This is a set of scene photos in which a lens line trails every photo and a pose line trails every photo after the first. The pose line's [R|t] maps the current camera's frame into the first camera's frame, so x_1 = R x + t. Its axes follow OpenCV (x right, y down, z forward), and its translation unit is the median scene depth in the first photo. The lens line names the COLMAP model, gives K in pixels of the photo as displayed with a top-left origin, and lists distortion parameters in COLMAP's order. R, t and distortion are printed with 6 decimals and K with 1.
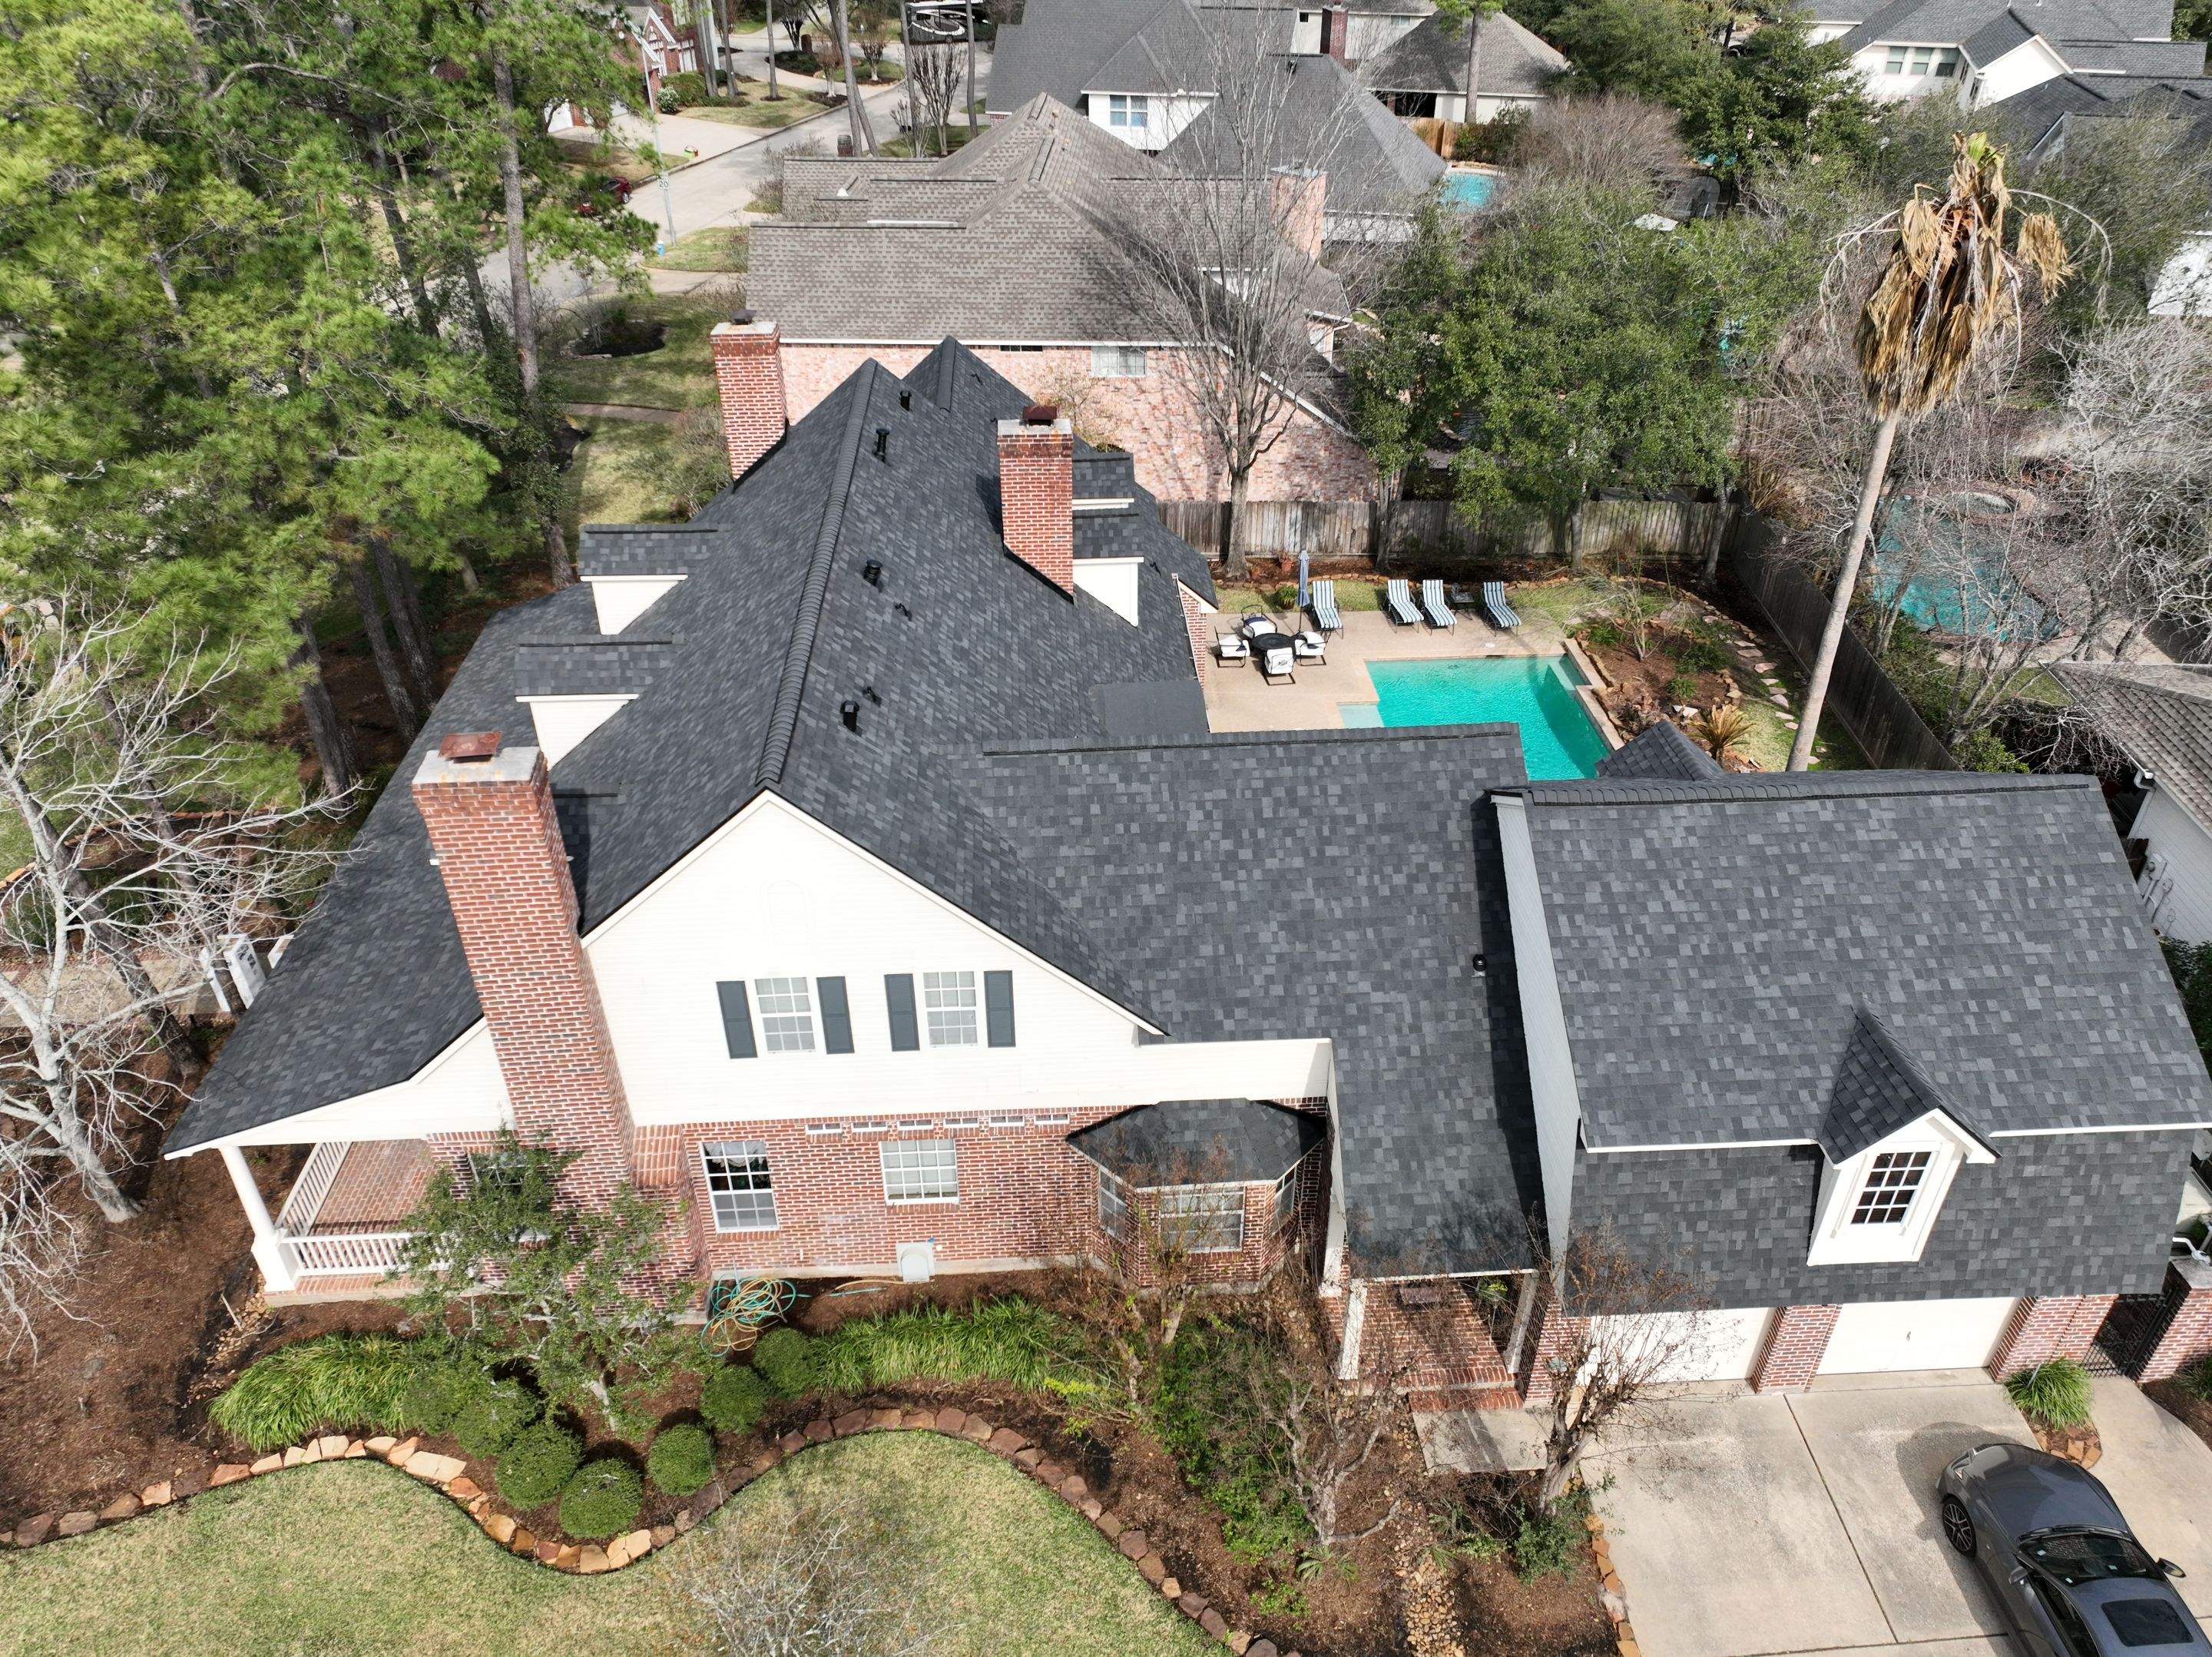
lens RADIAL K [[1550.9, 0, 1106.0], [0, 1550.9, 828.5], [0, 0, 1]] dist [0.004808, 0.001355]
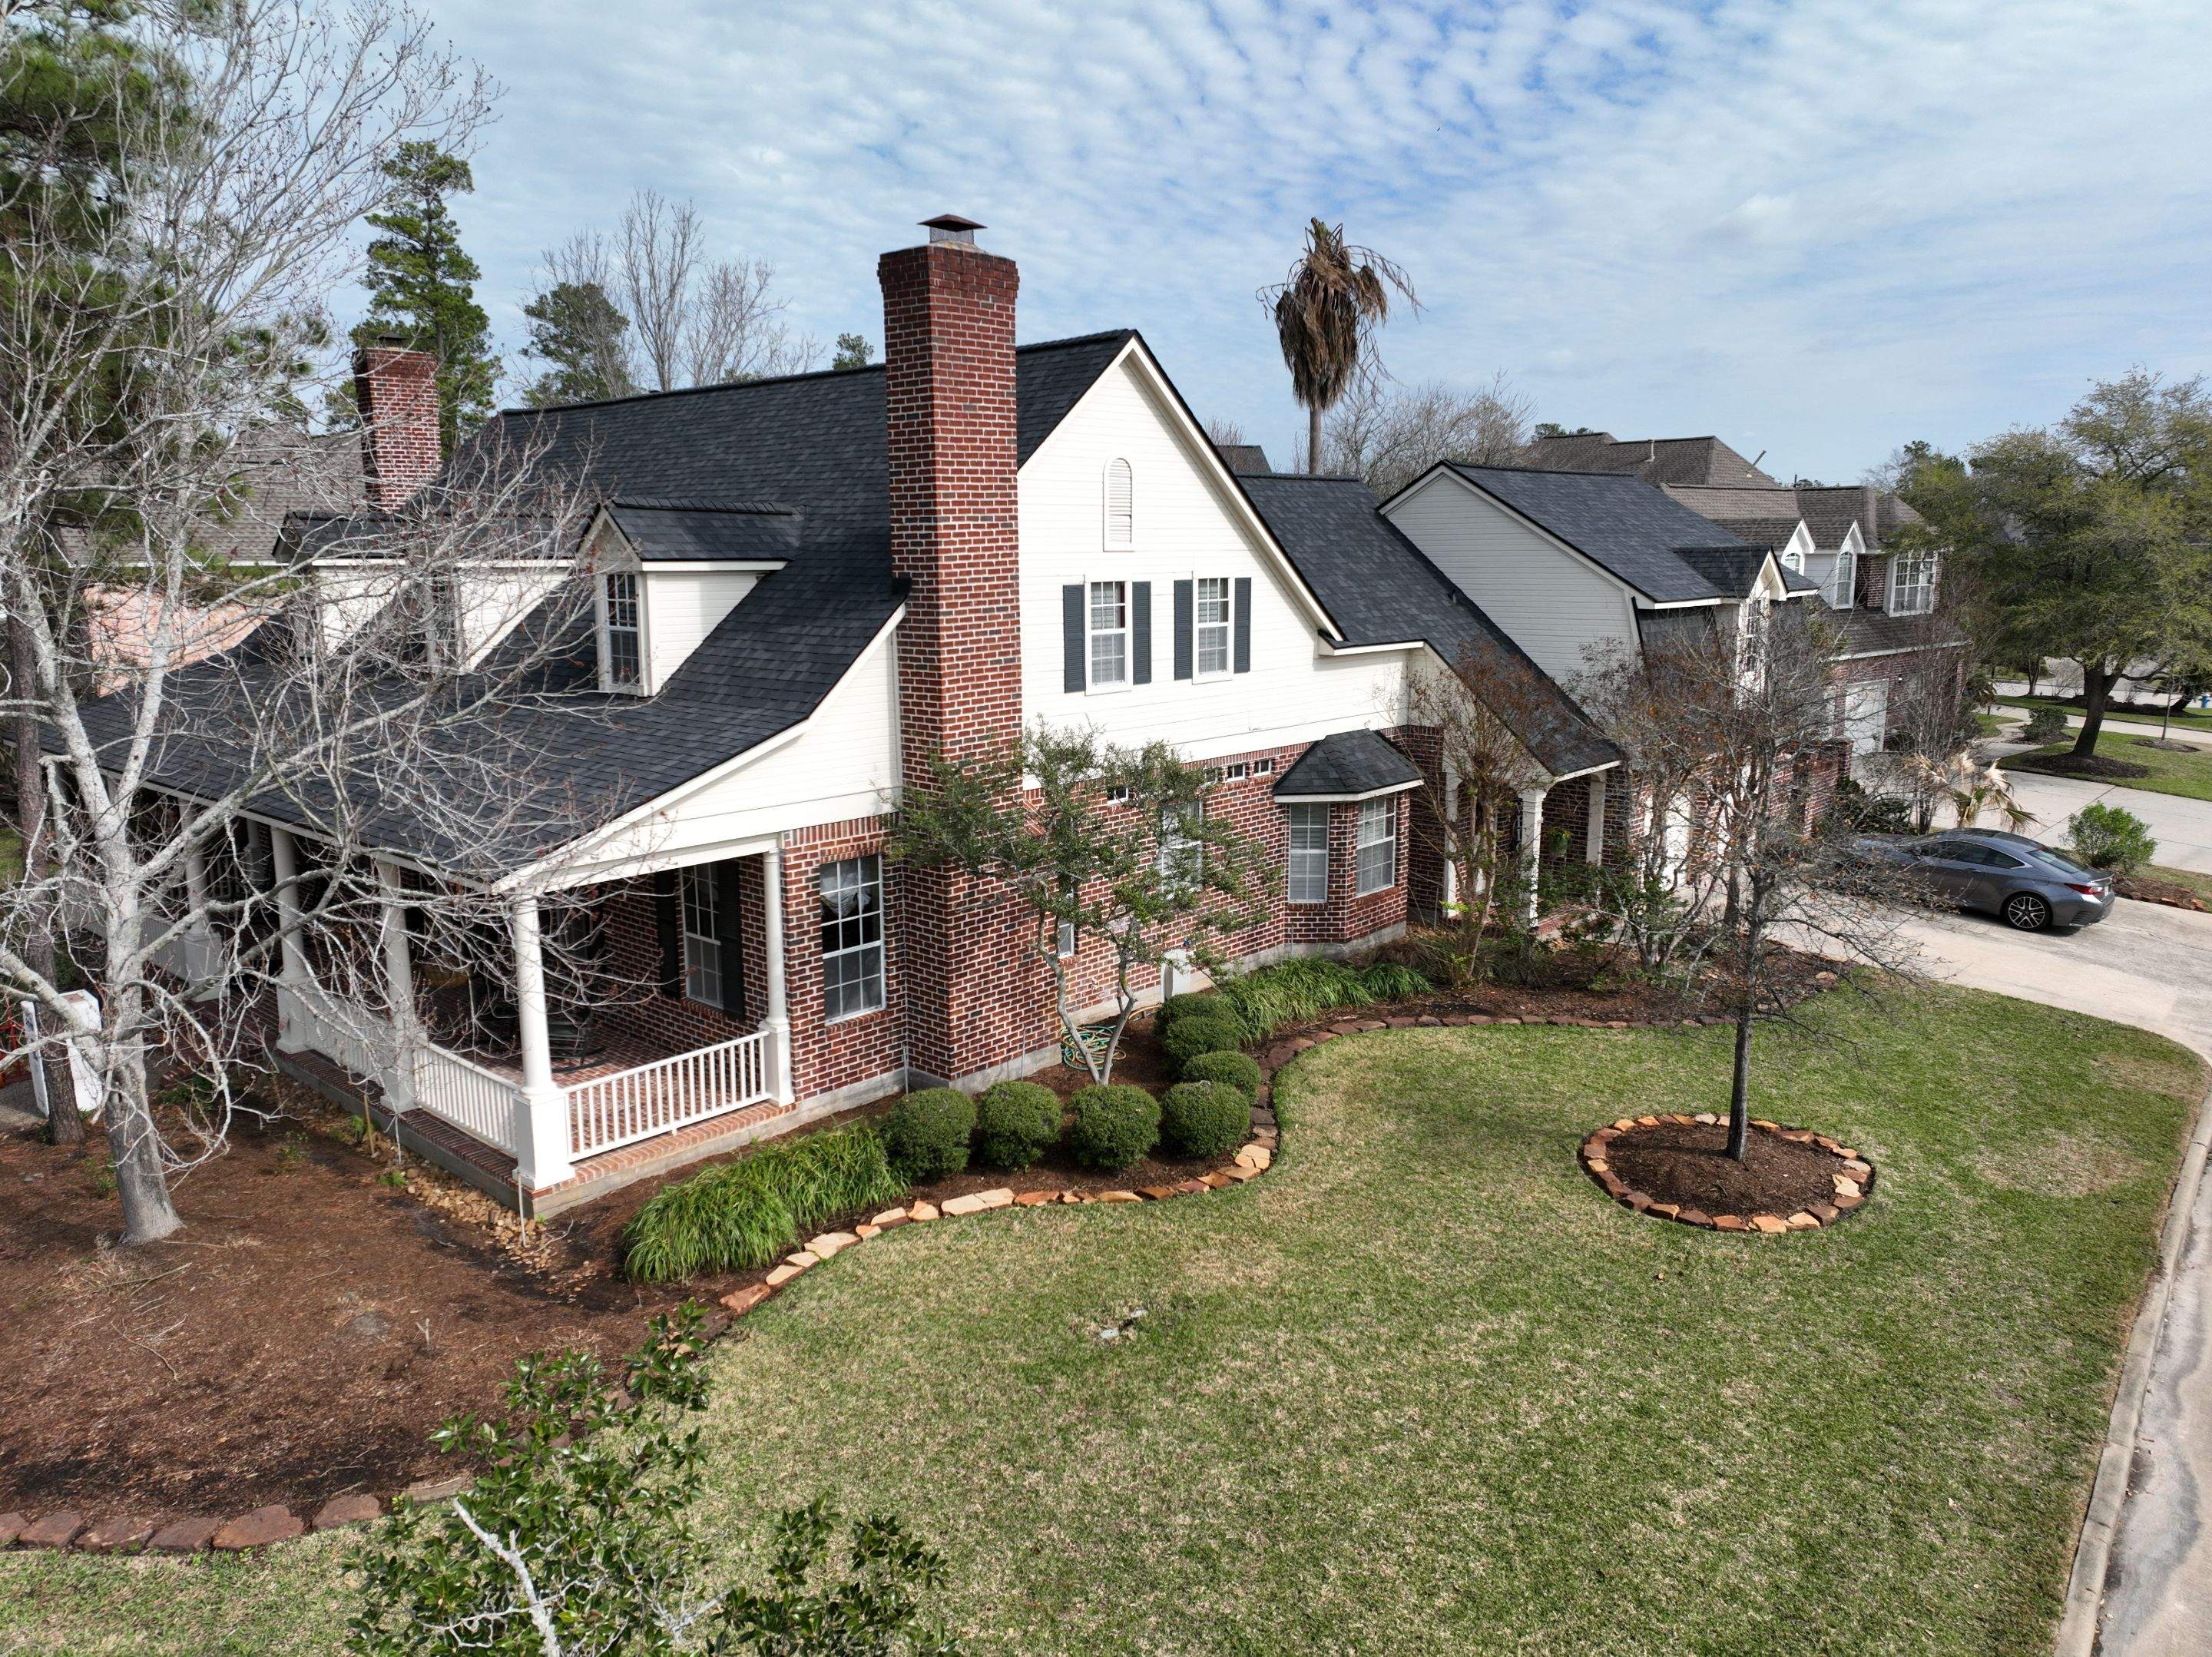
lens RADIAL K [[1550.9, 0, 1106.0], [0, 1550.9, 828.5], [0, 0, 1]] dist [0.004808, 0.001355]
pose [[0.710199, -0.125966, 0.692640, -0.893342], [0.394255, 0.886273, -0.243069, 0.464233], [-0.583250, 0.445704, 0.679093, 0.390299]]
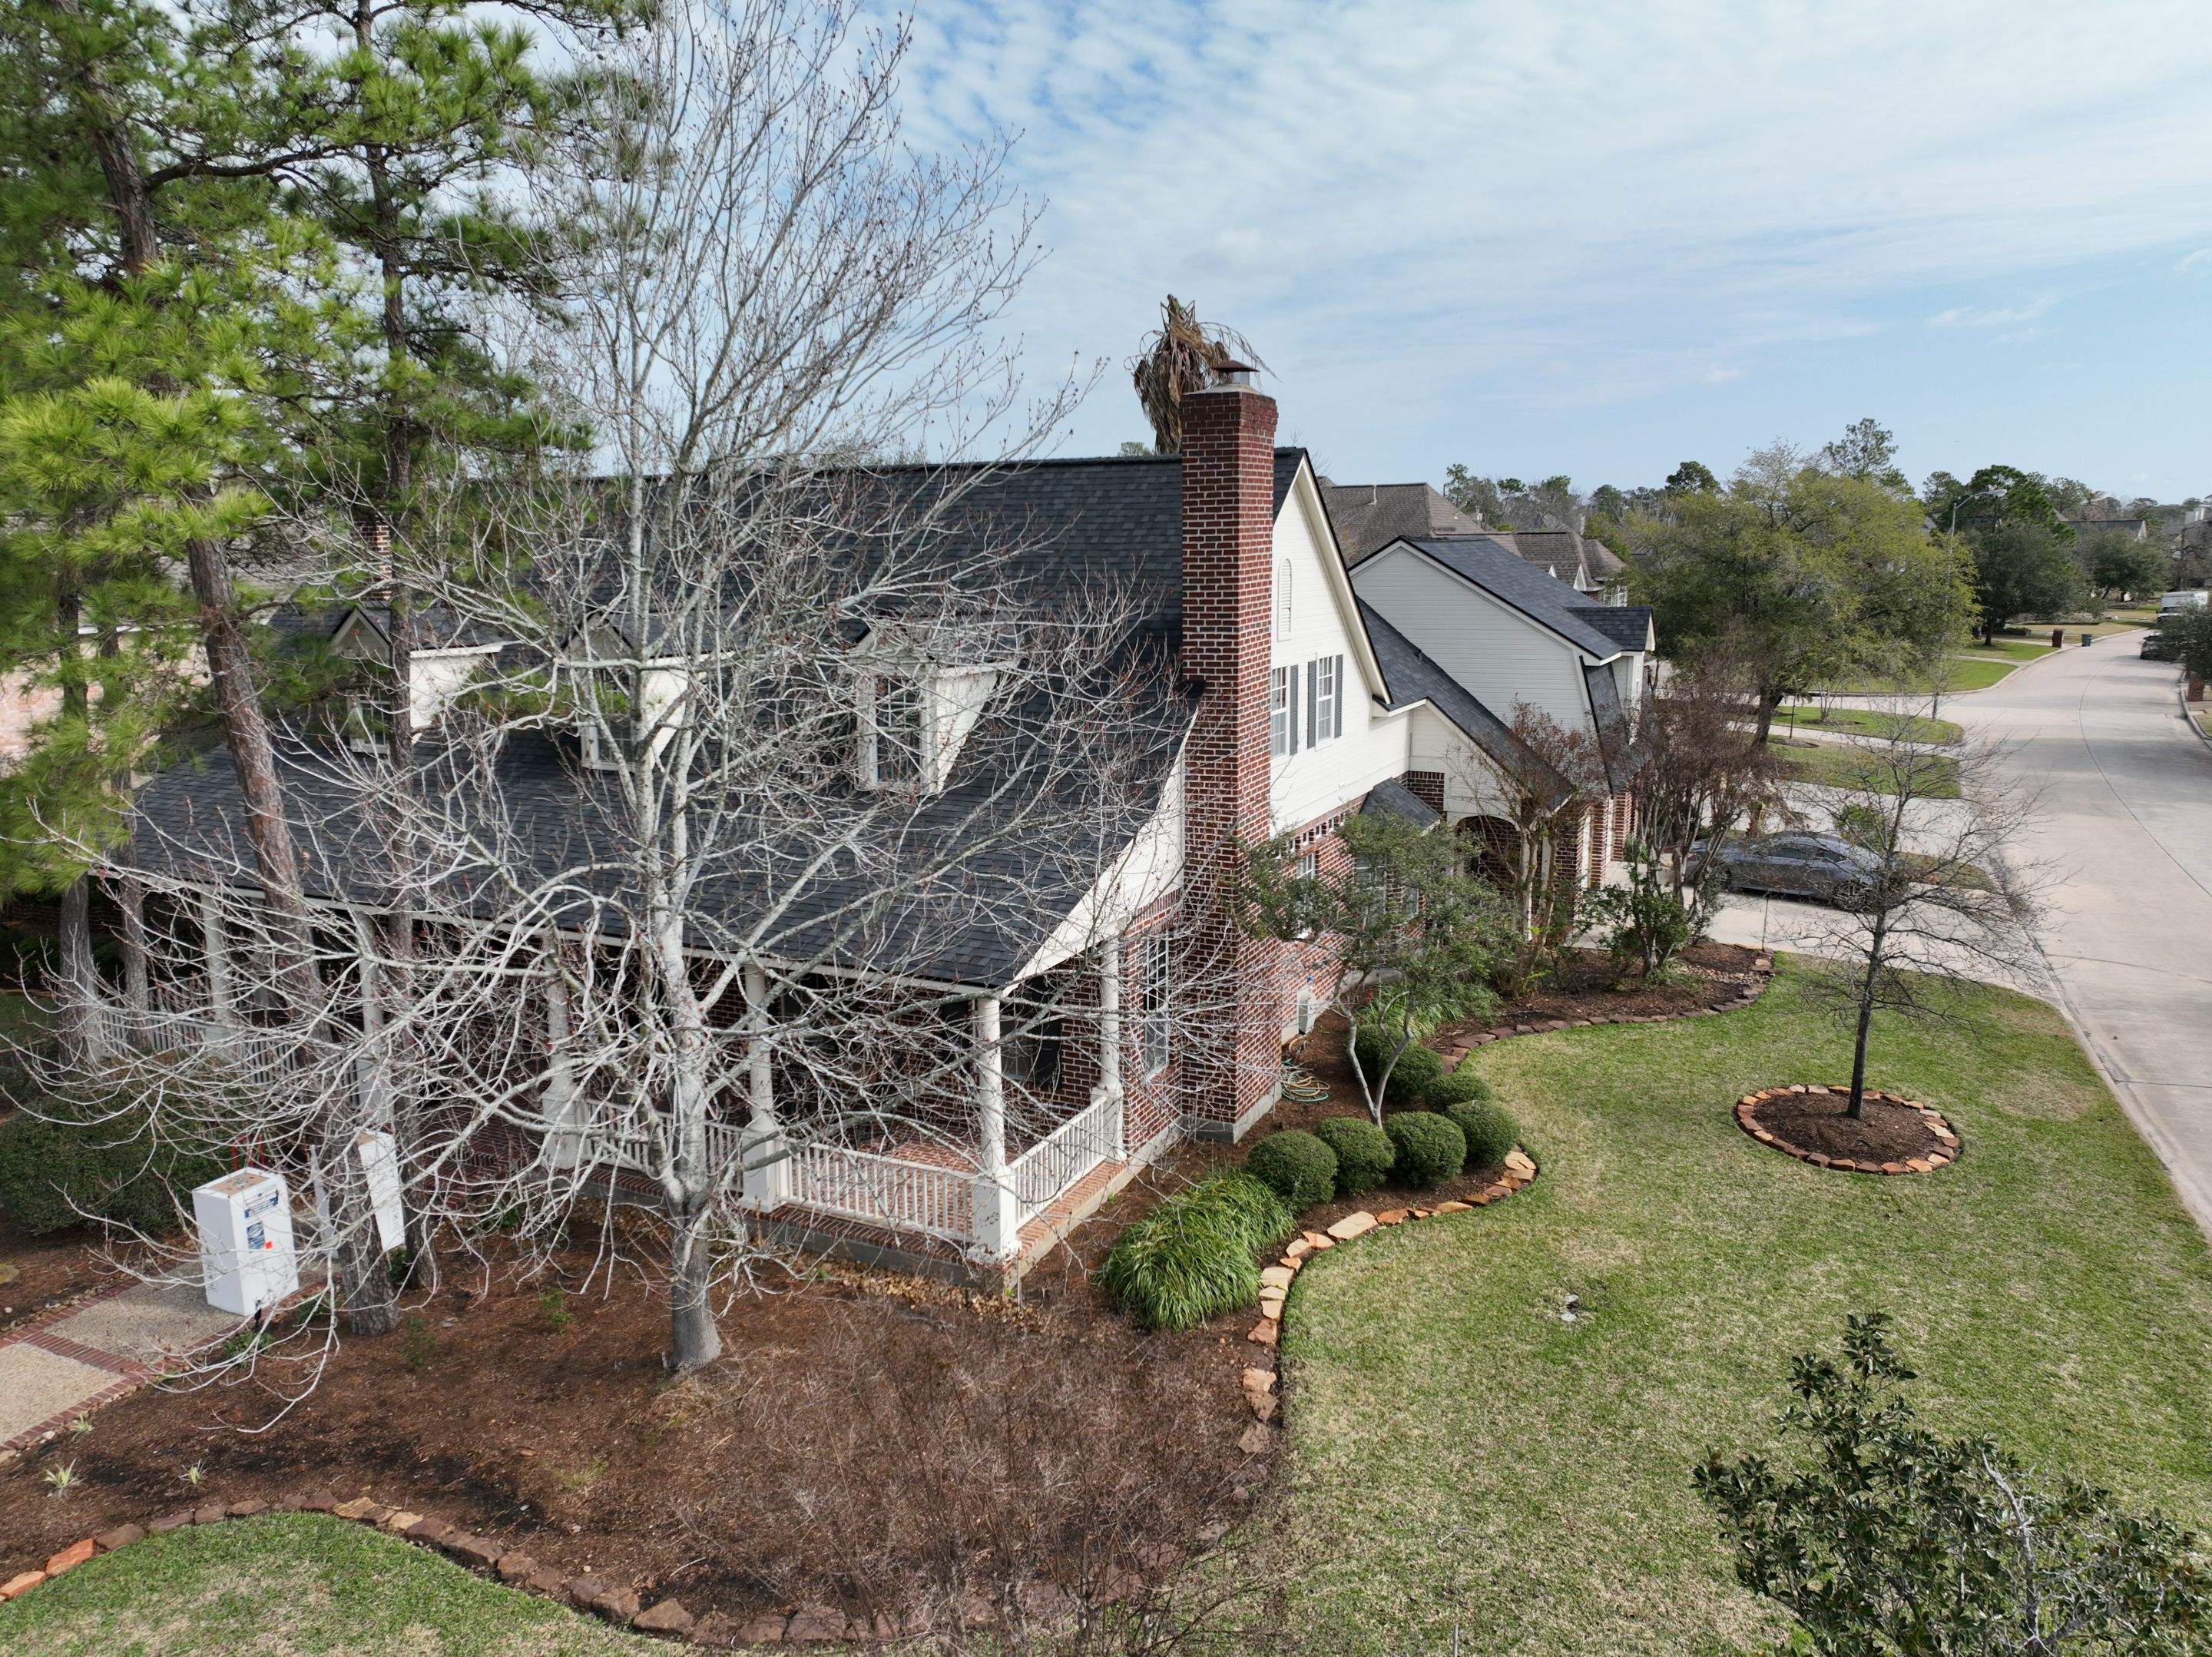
lens RADIAL K [[1550.9, 0, 1106.0], [0, 1550.9, 828.5], [0, 0, 1]] dist [0.004808, 0.001355]
pose [[0.482181, -0.157525, 0.861793, -1.217945], [0.495493, 0.860285, -0.119983, 0.262433], [-0.722488, 0.484866, 0.492865, 0.581934]]
